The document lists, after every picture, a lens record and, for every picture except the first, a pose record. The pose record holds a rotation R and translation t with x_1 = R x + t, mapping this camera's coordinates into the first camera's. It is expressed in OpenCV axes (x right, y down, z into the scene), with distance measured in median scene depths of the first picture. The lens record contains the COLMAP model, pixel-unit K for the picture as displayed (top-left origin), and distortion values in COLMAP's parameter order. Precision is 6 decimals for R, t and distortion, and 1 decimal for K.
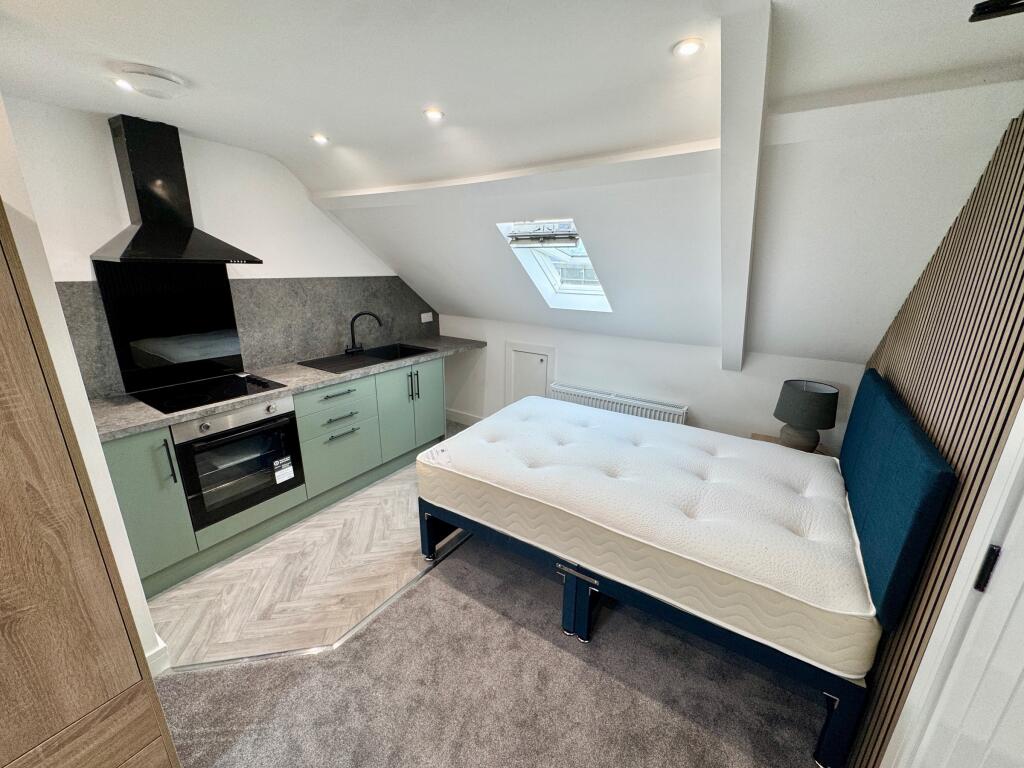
lens RADIAL K [[409.5, 0, 511.7], [0, 409.5, 382.9], [0, 0, 1]] dist [-0.002773, 0.000180]
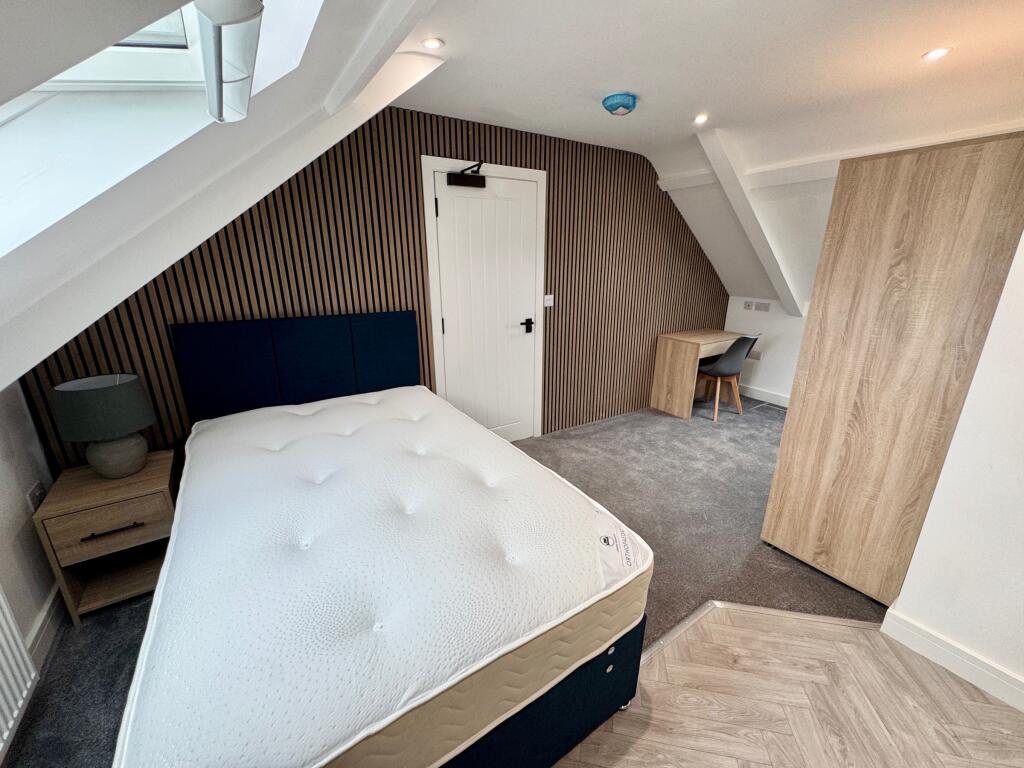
lens RADIAL K [[409.5, 0, 511.7], [0, 409.5, 382.9], [0, 0, 1]] dist [-0.002773, 0.000180]
pose [[-0.921950, -0.126680, 0.366007, -0.198492], [0.096272, 0.840384, 0.533373, -0.289575], [-0.375154, 0.526979, -0.762596, 1.198205]]
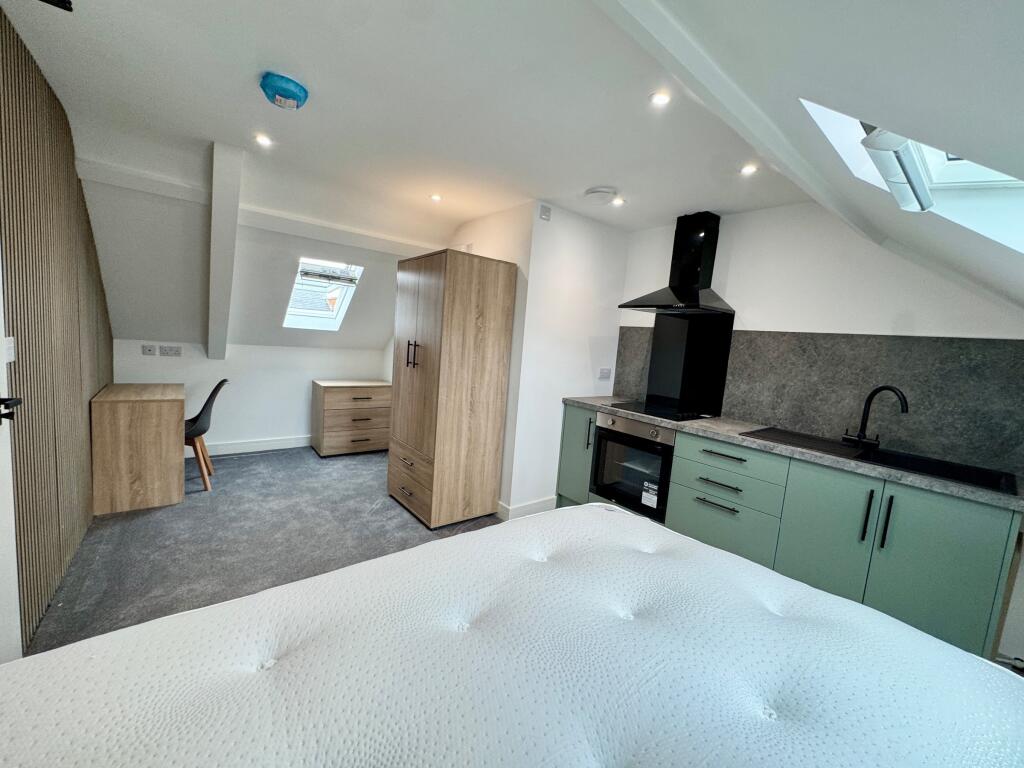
lens RADIAL K [[410.6, 0, 513.2], [0, 410.6, 383.1], [0, 0, 1]] dist [-0.000539, 0.000470]
pose [[-0.294179, 0.062318, -0.953717, 0.533599], [-0.347071, 0.922787, 0.167352, -0.107410], [0.890506, 0.380239, -0.249836, 0.828929]]
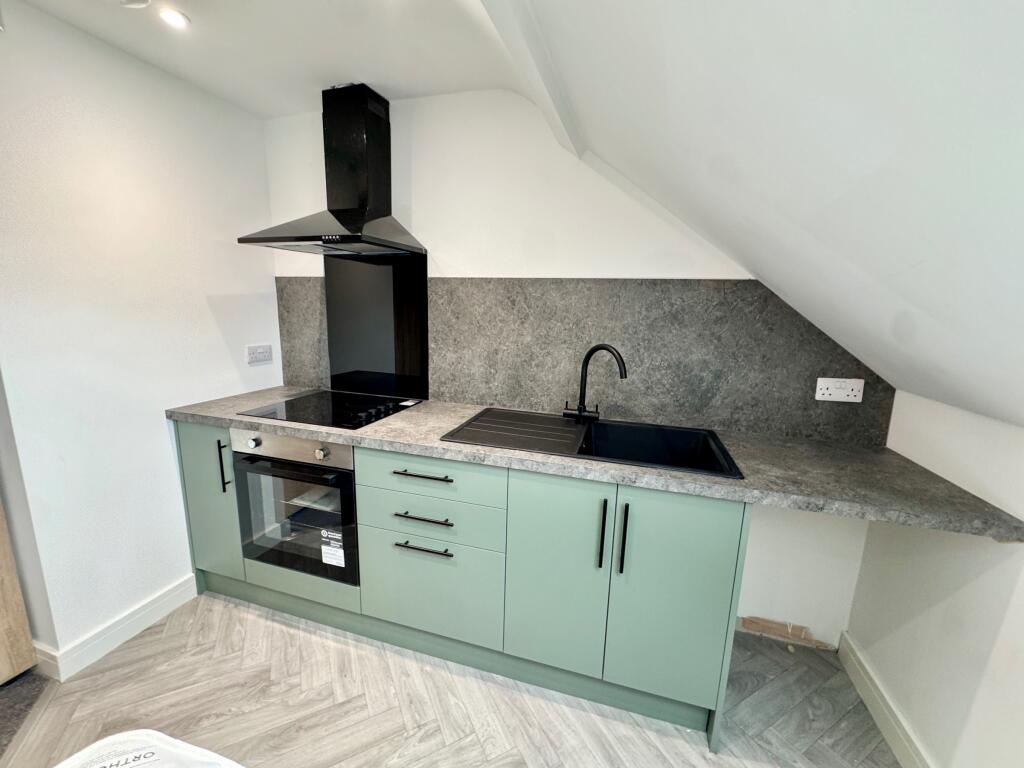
lens RADIAL K [[409.5, 0, 511.7], [0, 409.5, 382.9], [0, 0, 1]] dist [-0.002773, 0.000180]
pose [[0.283174, 0.165330, -0.944711, 0.104130], [-0.287513, 0.954359, 0.080837, -0.177520], [0.914958, 0.248725, 0.317784, 0.974161]]
